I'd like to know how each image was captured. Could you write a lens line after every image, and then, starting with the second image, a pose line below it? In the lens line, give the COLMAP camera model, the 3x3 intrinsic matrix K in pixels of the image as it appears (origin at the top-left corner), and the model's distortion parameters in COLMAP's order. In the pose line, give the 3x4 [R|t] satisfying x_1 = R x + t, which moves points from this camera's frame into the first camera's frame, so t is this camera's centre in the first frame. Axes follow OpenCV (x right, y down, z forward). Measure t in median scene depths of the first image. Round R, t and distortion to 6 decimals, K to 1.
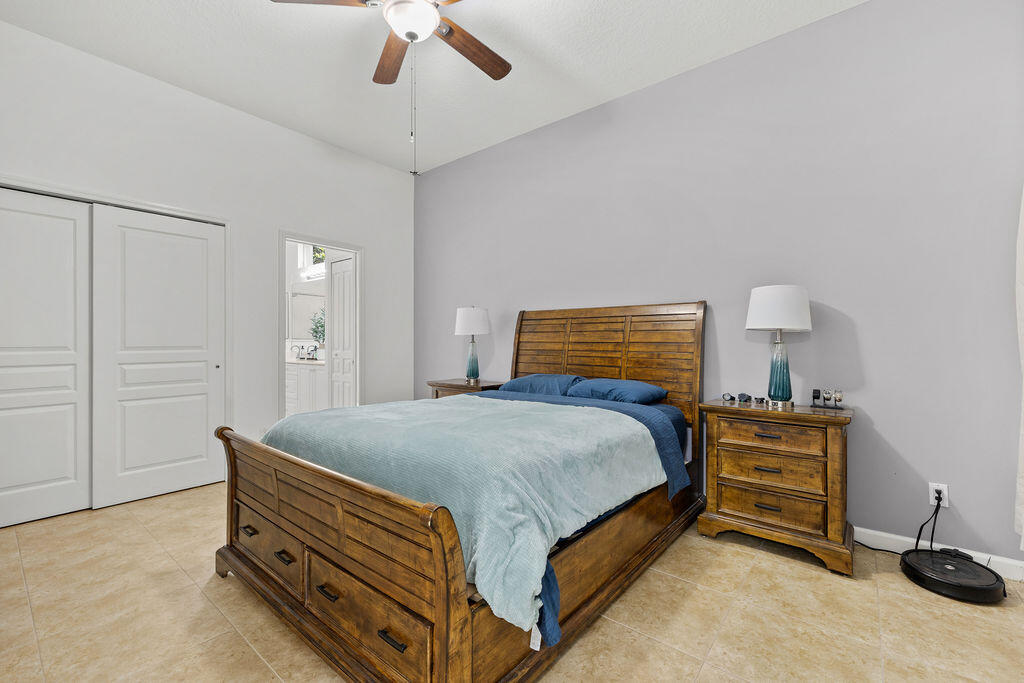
lens RADIAL K [[431.8, 0, 514.8], [0, 431.8, 336.0], [0, 0, 1]] dist [-0.003897, -0.000230]
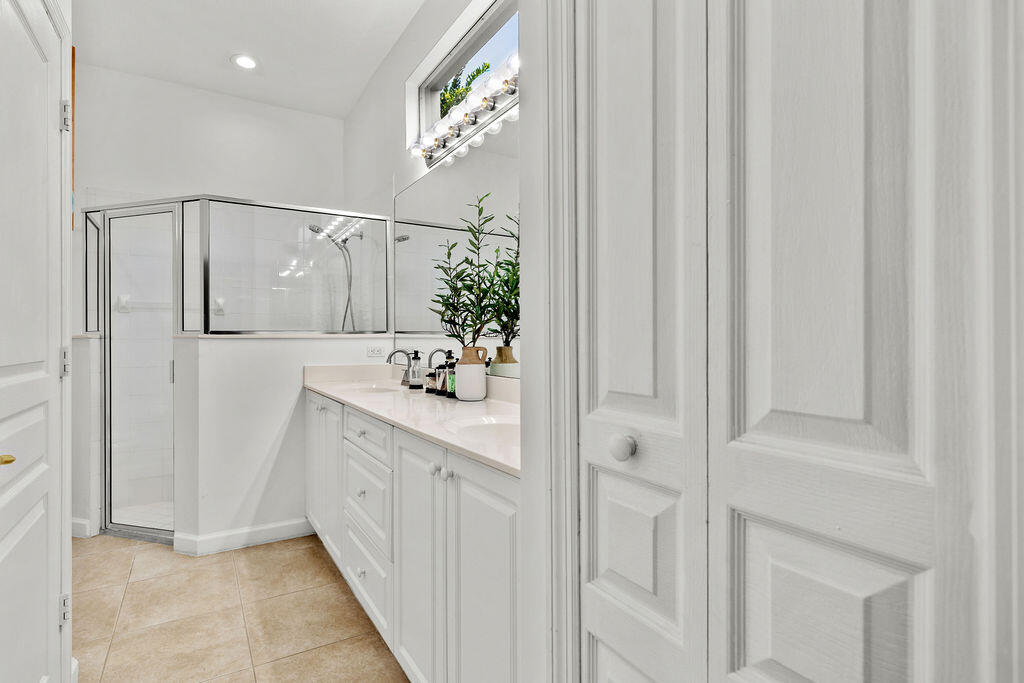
lens RADIAL K [[431.8, 0, 512.6], [0, 431.8, 336.0], [0, 0, 1]] dist [-0.003897, -0.000230]
pose [[0.964970, -0.003373, -0.262339, -0.332970], [0.005644, 0.999953, 0.007901, 0.008262], [0.262300, -0.009105, 0.964943, 0.701627]]
